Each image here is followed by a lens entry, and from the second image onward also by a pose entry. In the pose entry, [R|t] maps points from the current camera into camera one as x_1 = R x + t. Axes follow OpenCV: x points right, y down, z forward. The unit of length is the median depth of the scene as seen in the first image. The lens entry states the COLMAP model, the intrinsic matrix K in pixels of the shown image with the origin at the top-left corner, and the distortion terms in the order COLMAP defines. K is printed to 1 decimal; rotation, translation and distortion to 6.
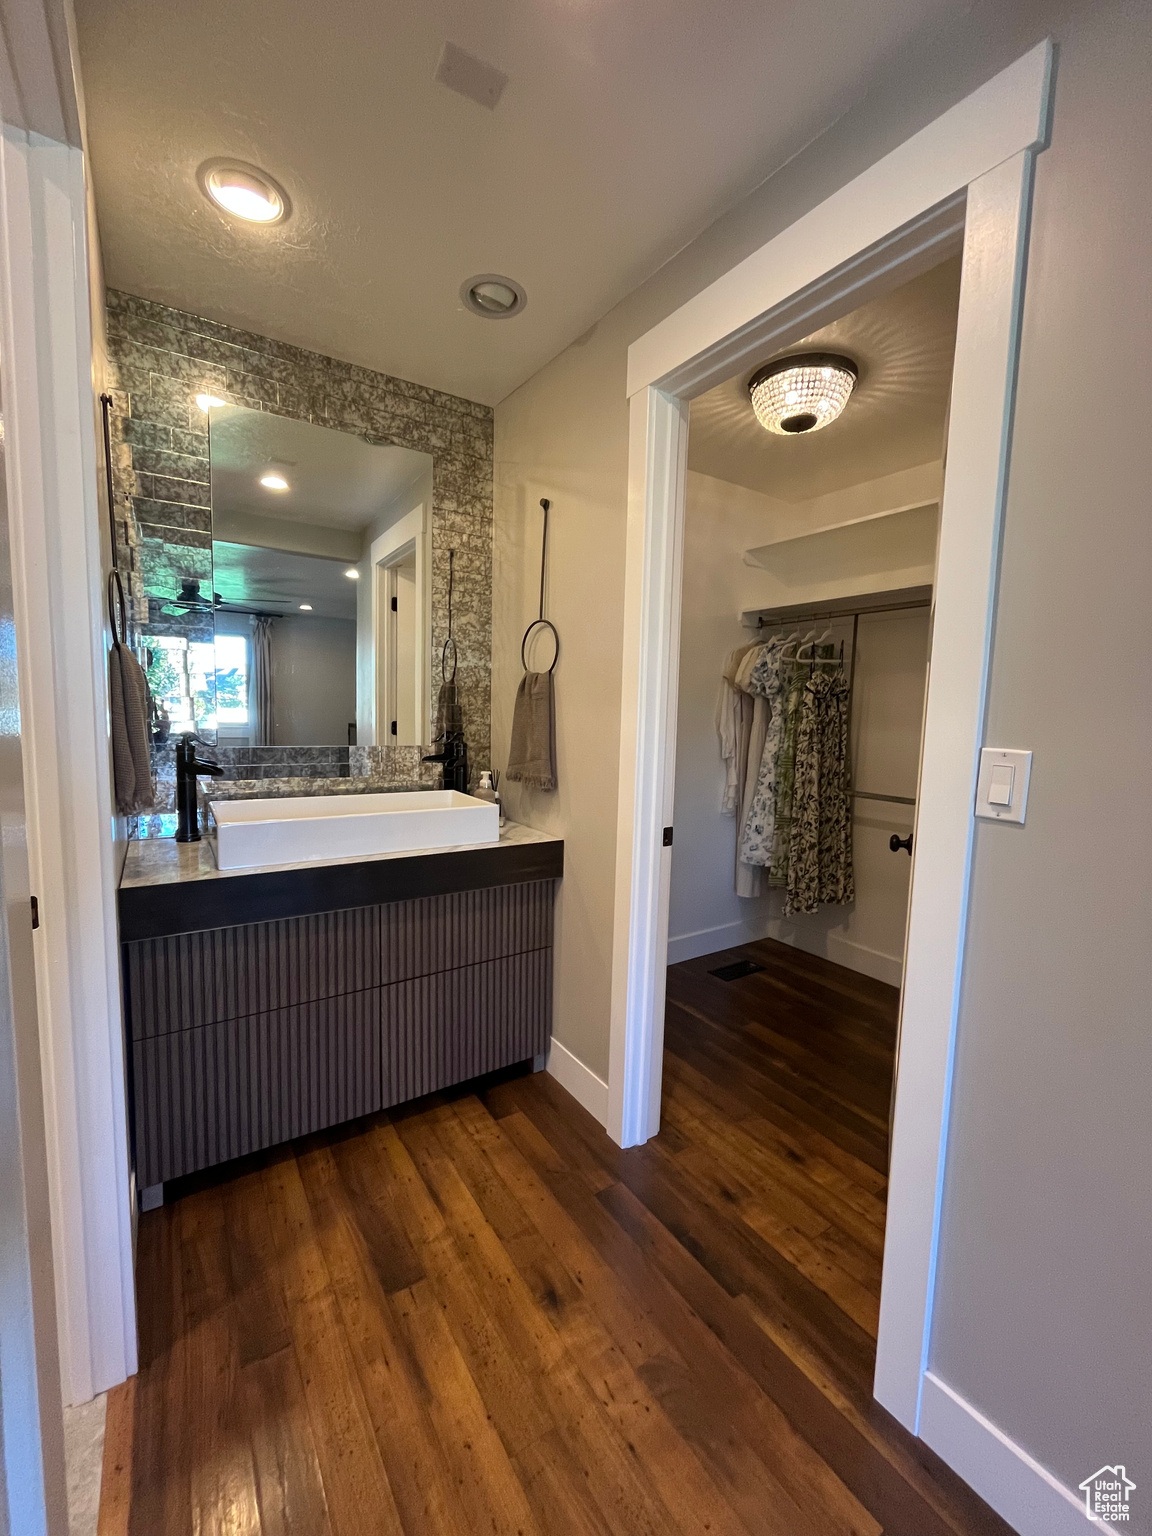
lens RADIAL K [[621.0, 0, 571.2], [0, 621.0, 769.2], [0, 0, 1]] dist [-0.001091, 0.000343]
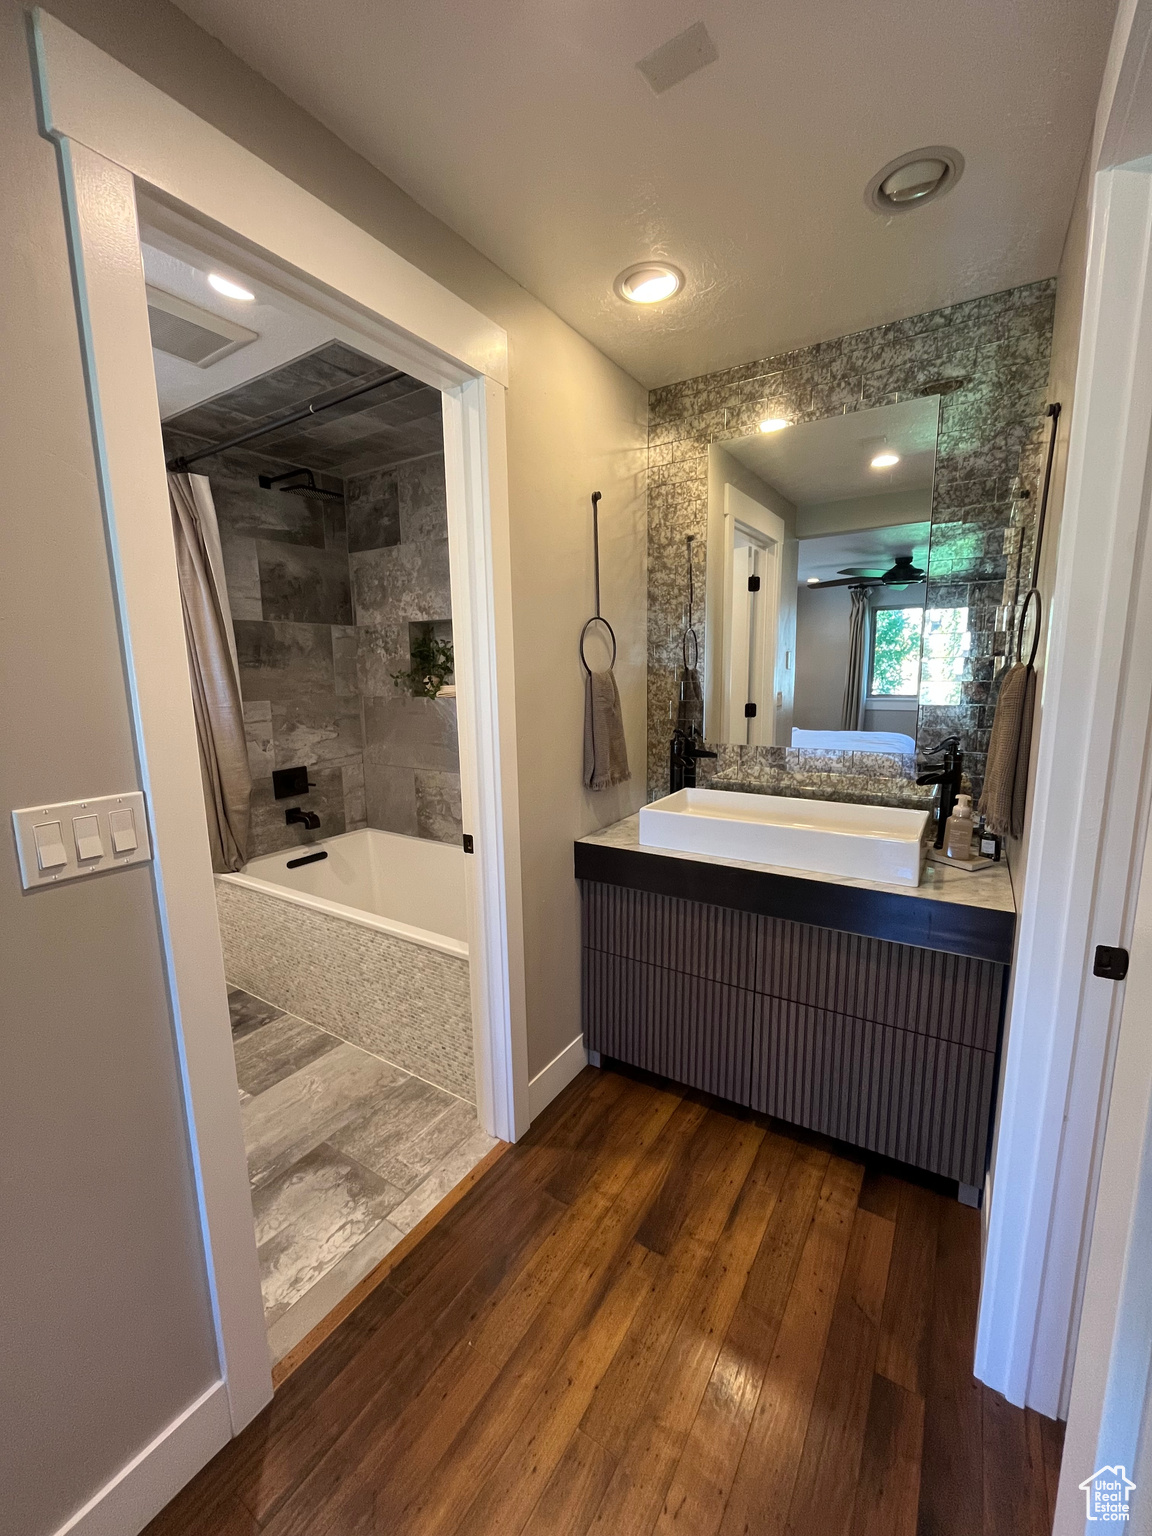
lens RADIAL K [[621.0, 0, 571.3], [0, 621.0, 768.5], [0, 0, 1]] dist [-0.001091, 0.000343]
pose [[0.404308, 0.115606, -0.907287, 0.467837], [-0.062033, 0.993161, 0.098905, -0.098918], [0.912517, 0.016294, 0.408715, 0.318219]]
